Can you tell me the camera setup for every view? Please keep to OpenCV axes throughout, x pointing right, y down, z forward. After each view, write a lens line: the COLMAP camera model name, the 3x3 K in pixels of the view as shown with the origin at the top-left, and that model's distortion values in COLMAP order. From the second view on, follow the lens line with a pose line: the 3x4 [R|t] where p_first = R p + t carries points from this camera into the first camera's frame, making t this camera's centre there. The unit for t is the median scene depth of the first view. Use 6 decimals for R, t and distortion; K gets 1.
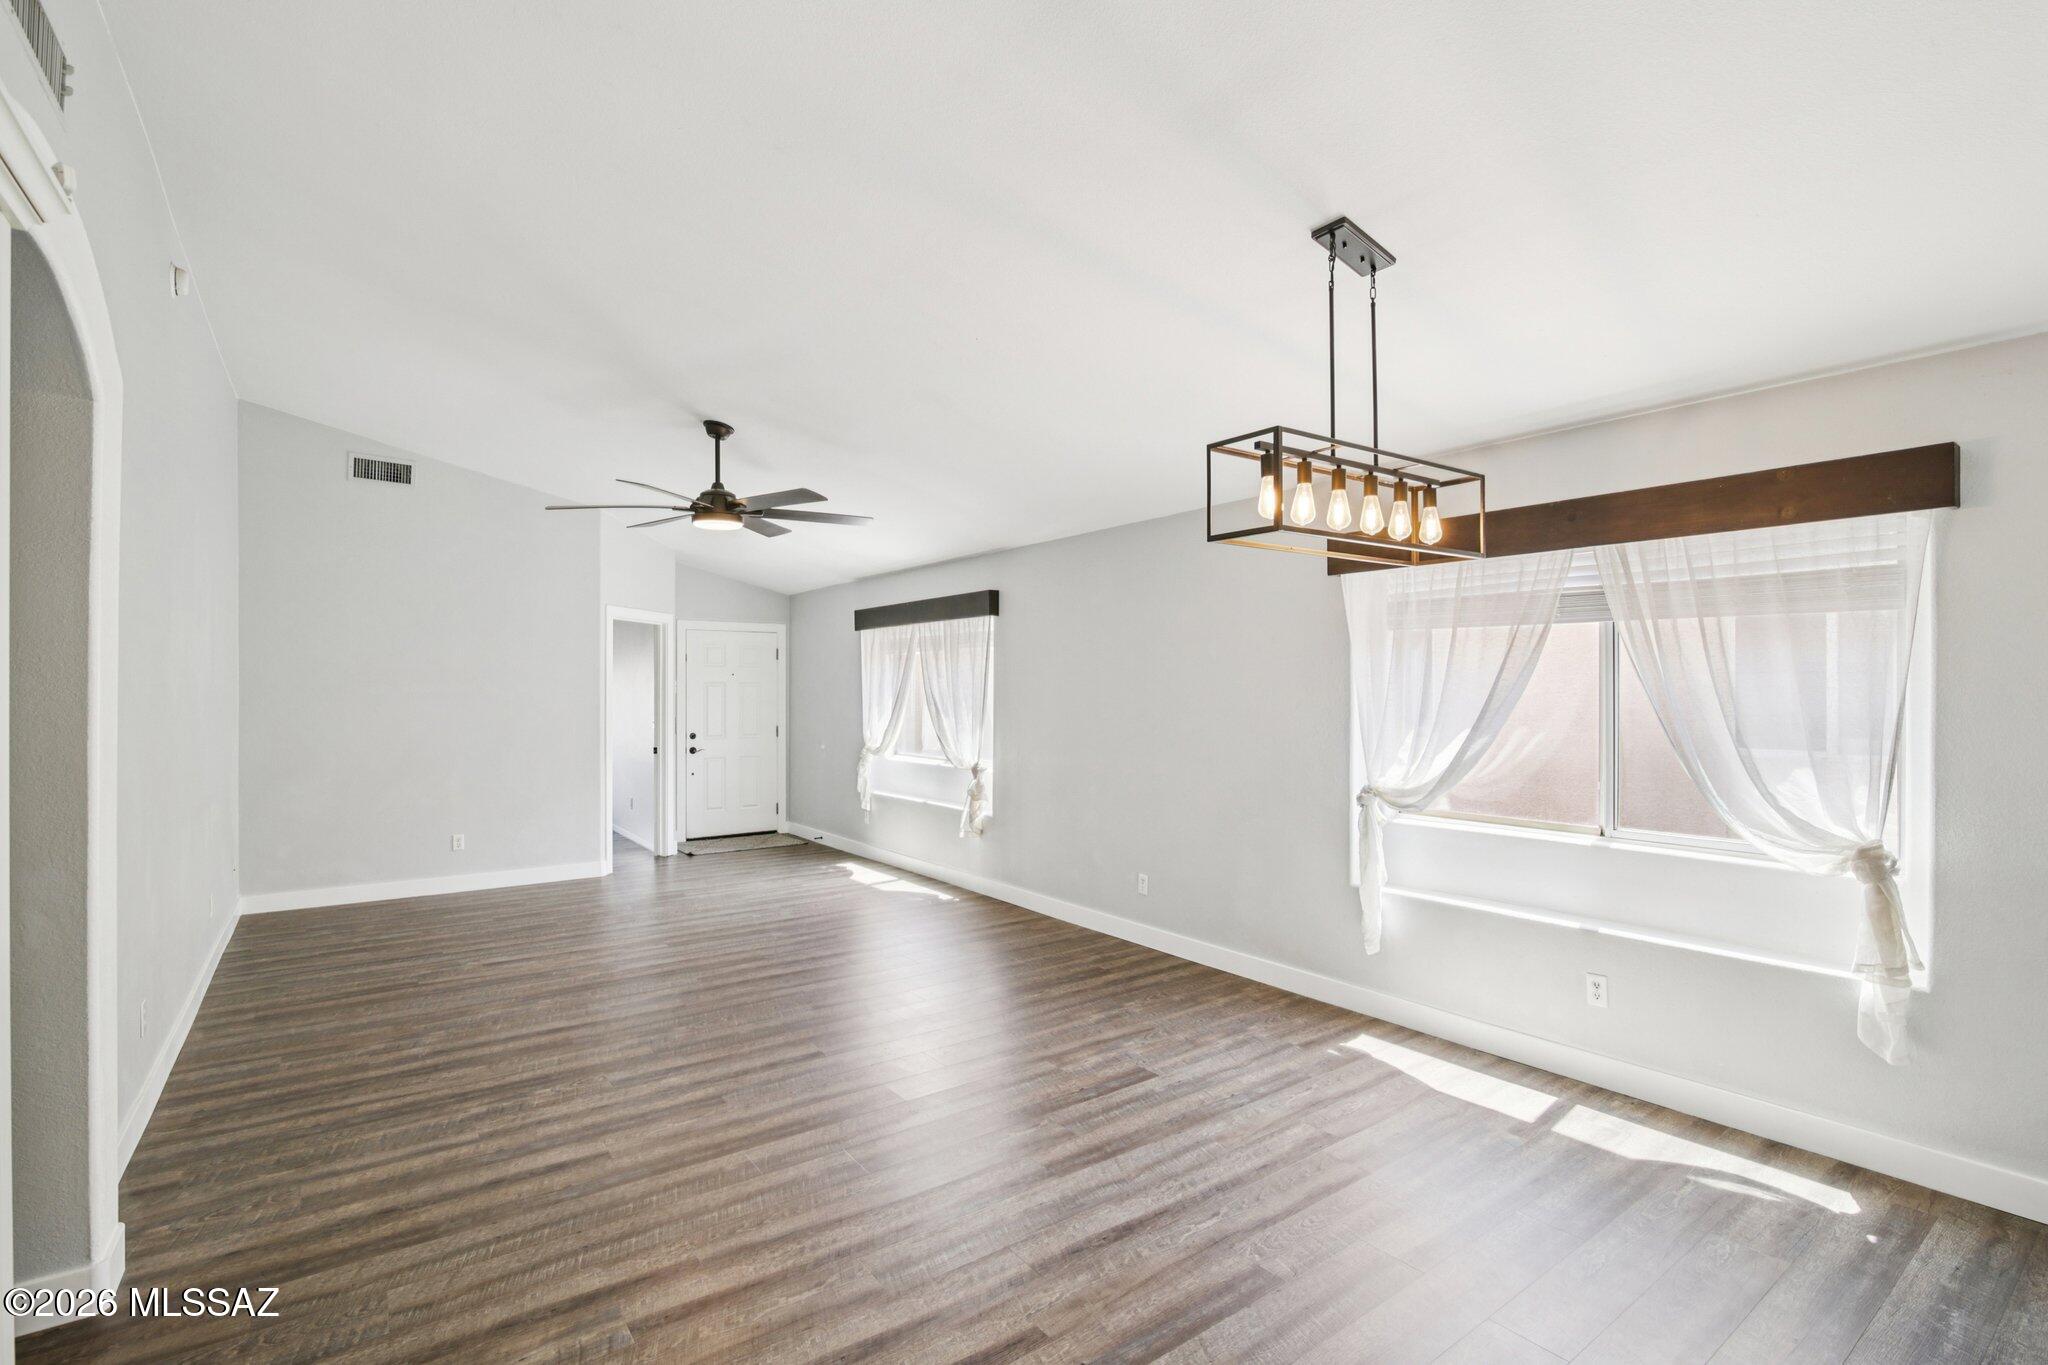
lens RADIAL K [[942.7, 0, 1016.5], [0, 942.7, 676.4], [0, 0, 1]] dist [0.000946, -0.000339]
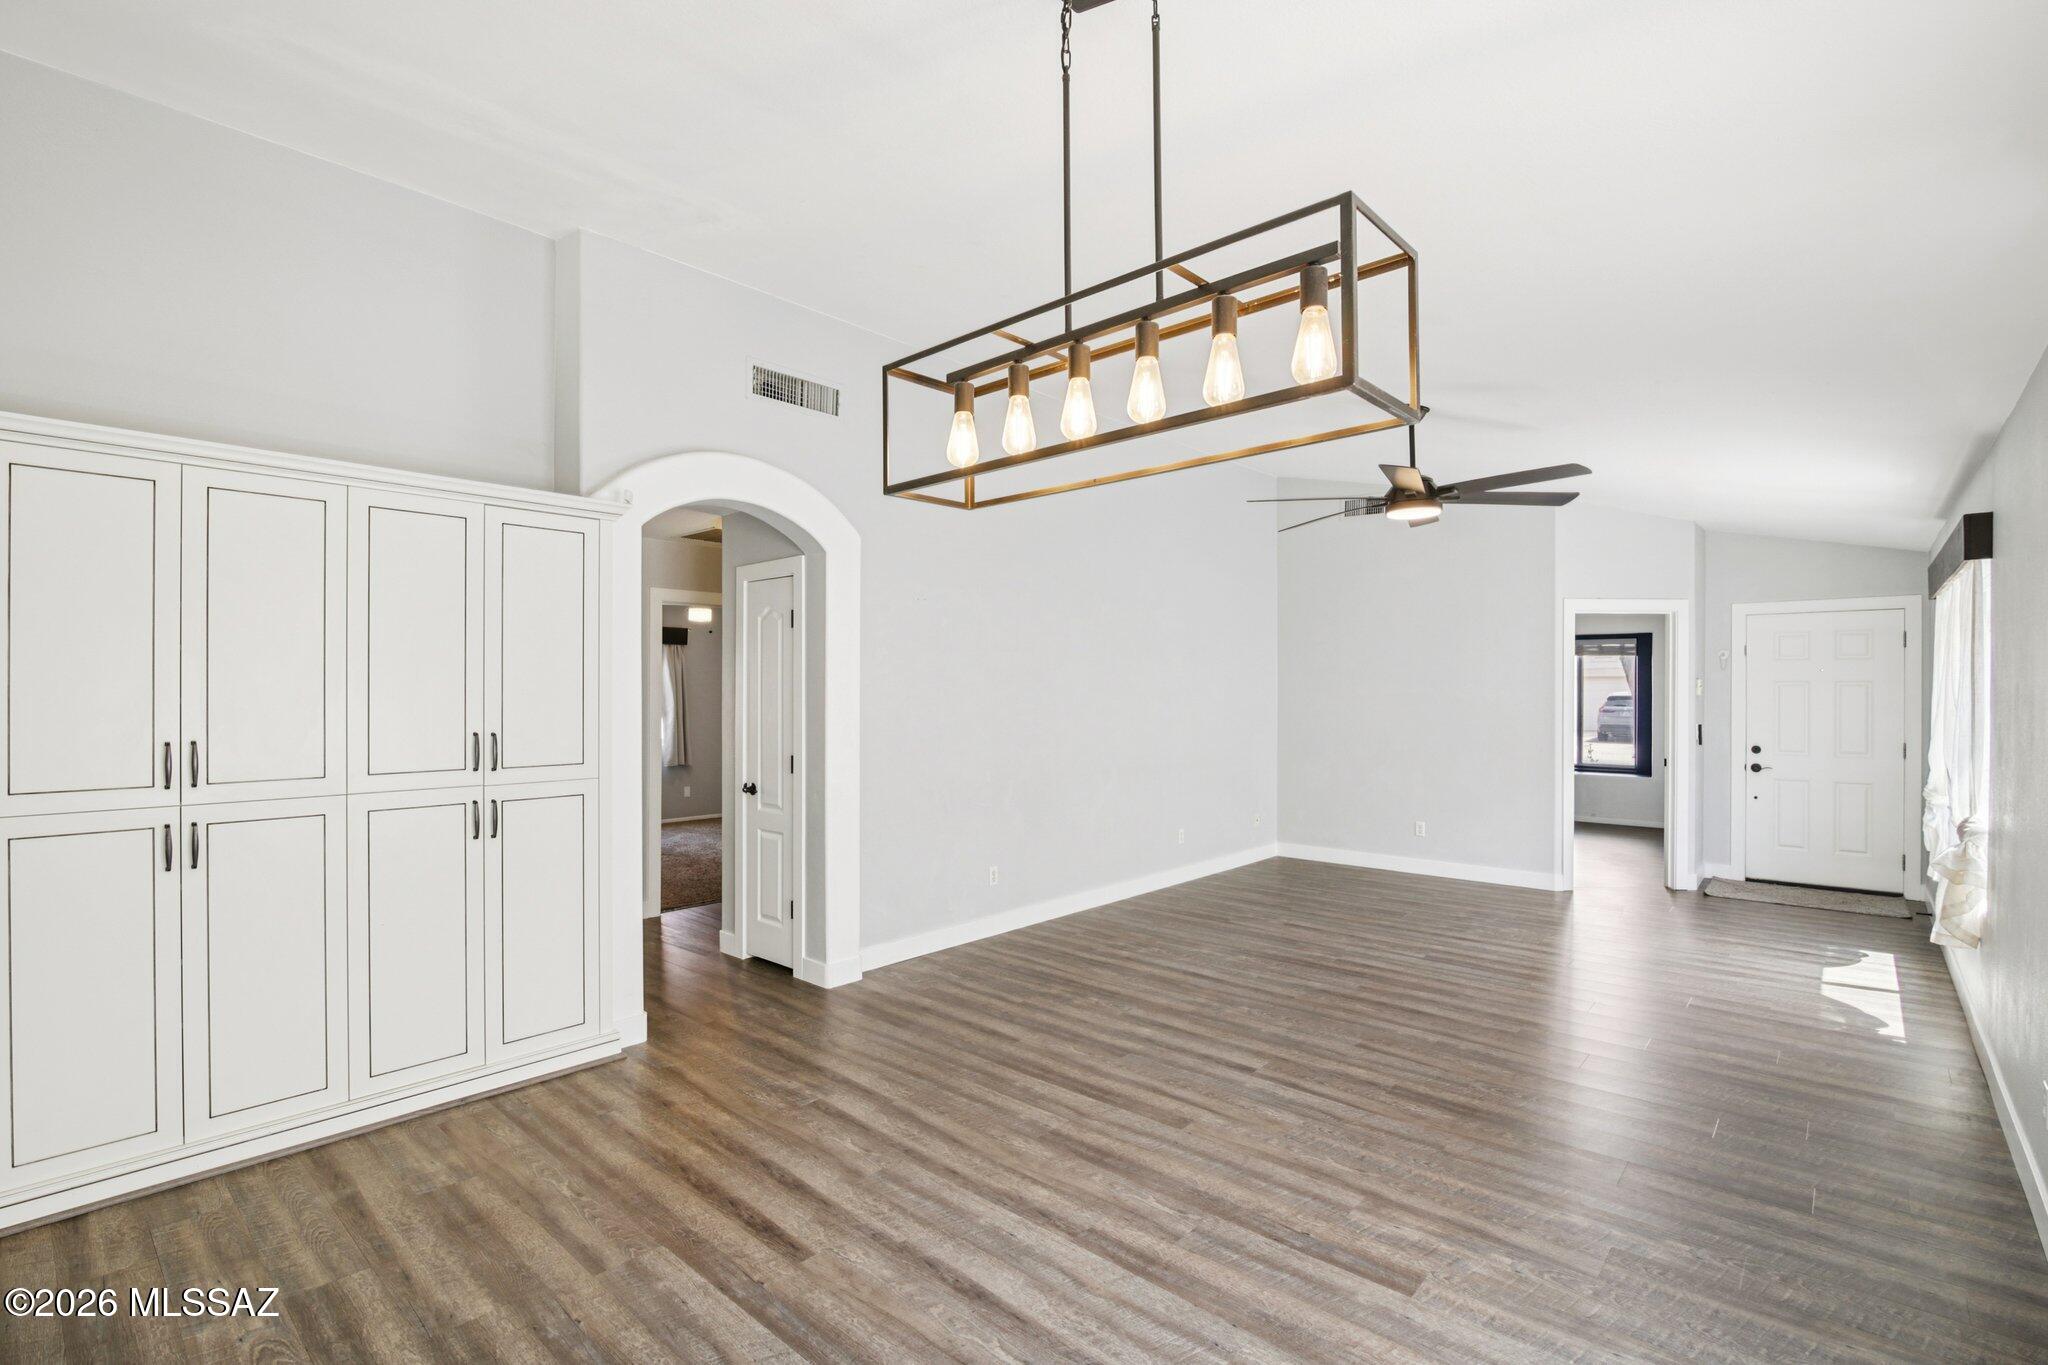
lens RADIAL K [[918.3, 0, 1026.3], [0, 918.3, 692.0], [0, 0, 1]] dist [-0.015000, 0.000394]
pose [[0.218758, -0.000324, -0.975779, 0.678596], [0.015301, 0.999878, 0.003098, 0.008396], [0.975659, -0.015608, 0.218736, 0.602823]]
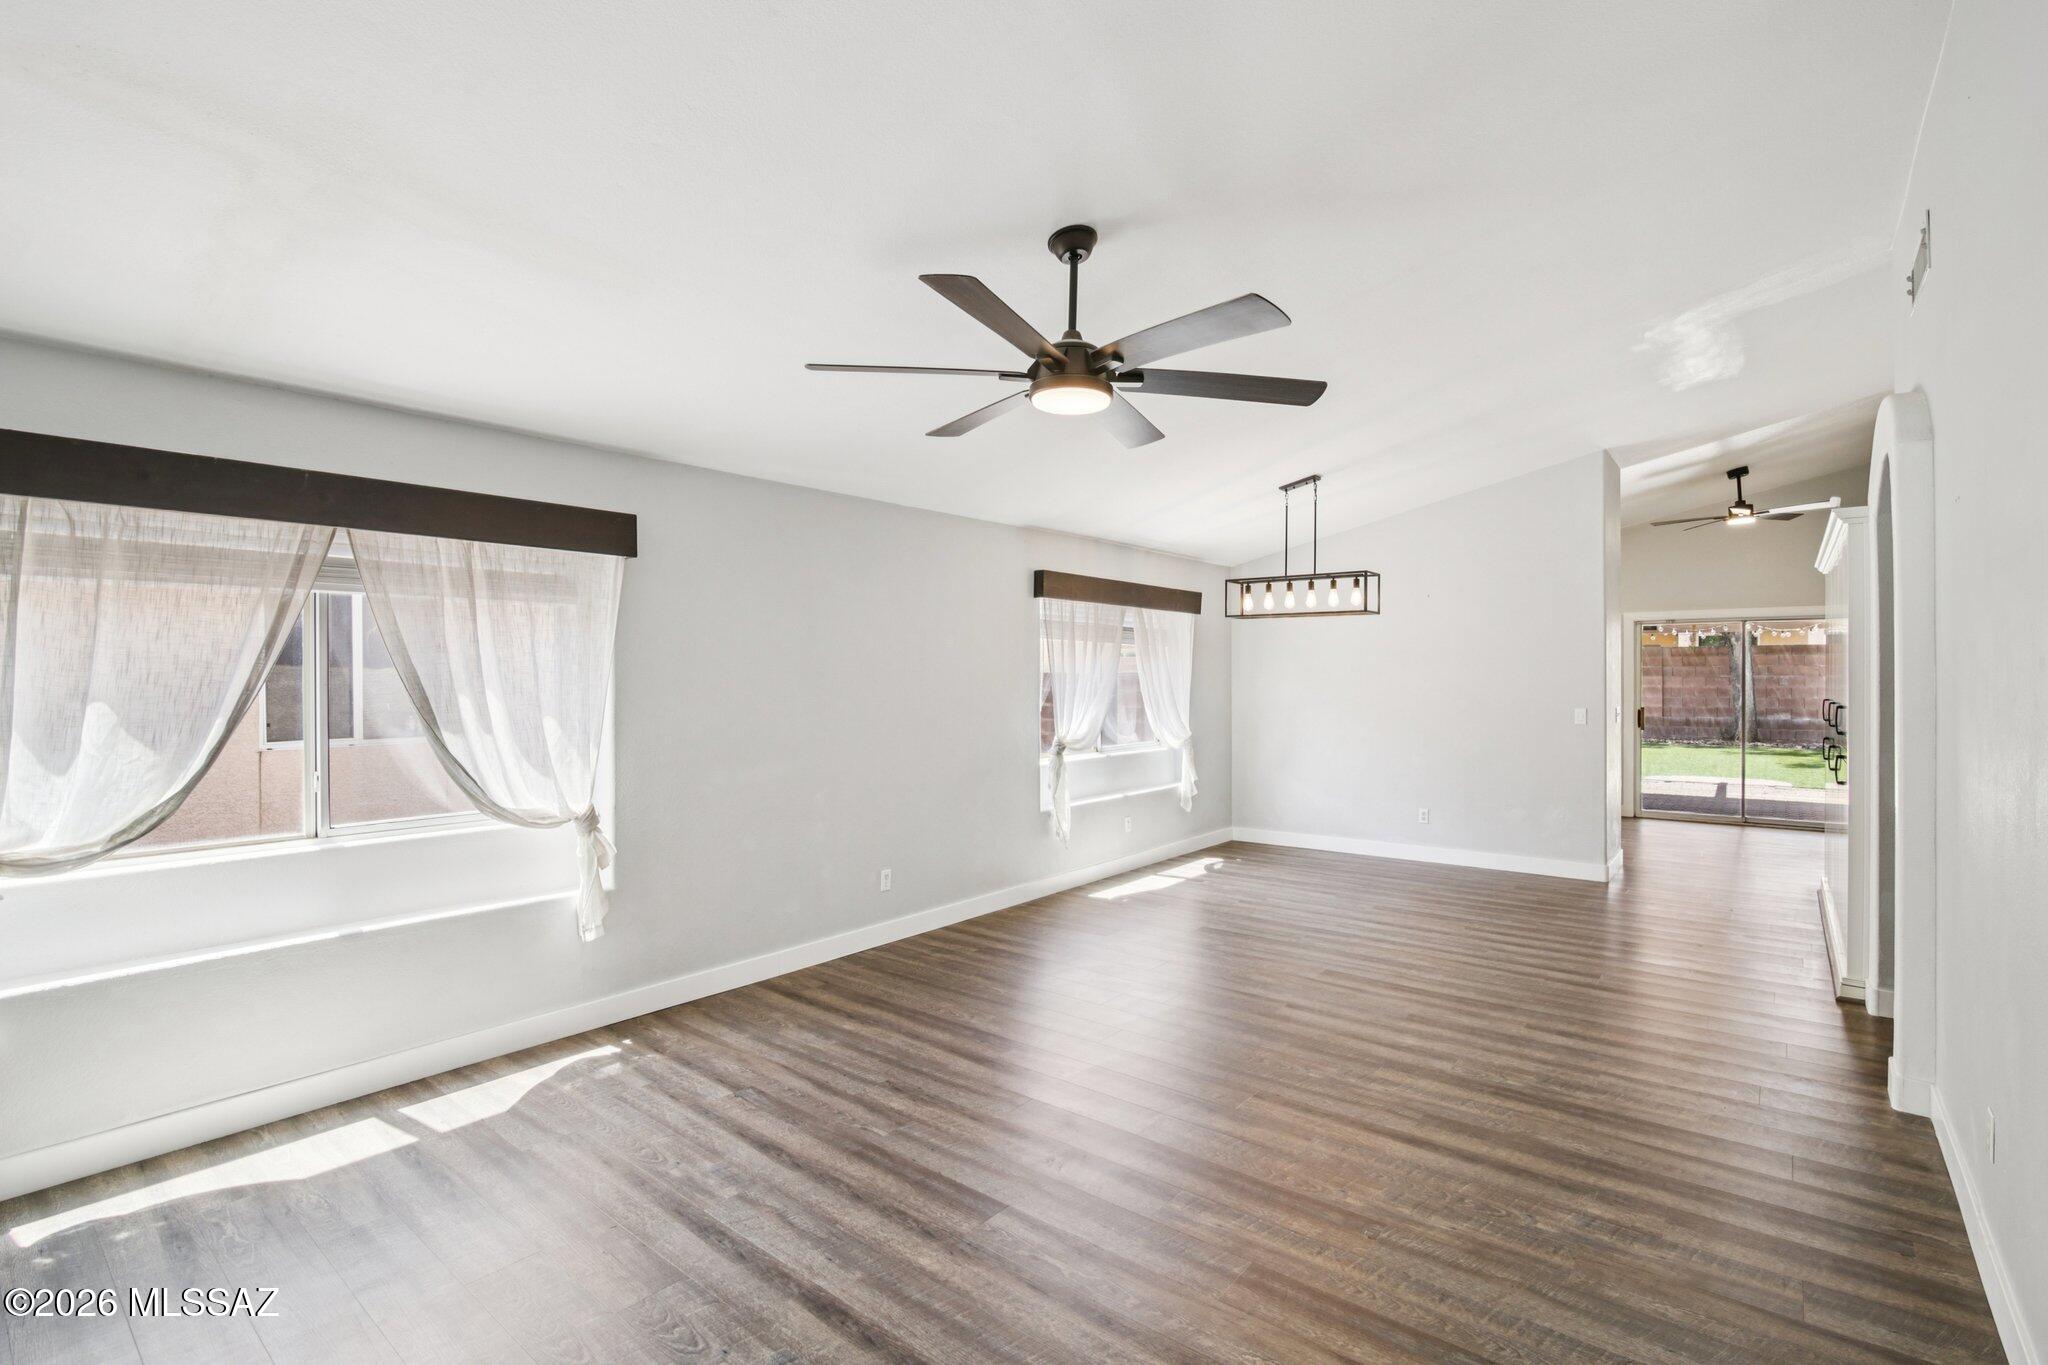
lens RADIAL K [[928.2, 0, 1017.8], [0, 928.2, 683.4], [0, 0, 1]] dist [-0.018174, 0.000326]
pose [[-0.255373, -0.004611, 0.966832, -1.229388], [-0.011448, 0.999933, 0.001745, 0.023462], [-0.966775, -0.010622, -0.255408, 1.659506]]
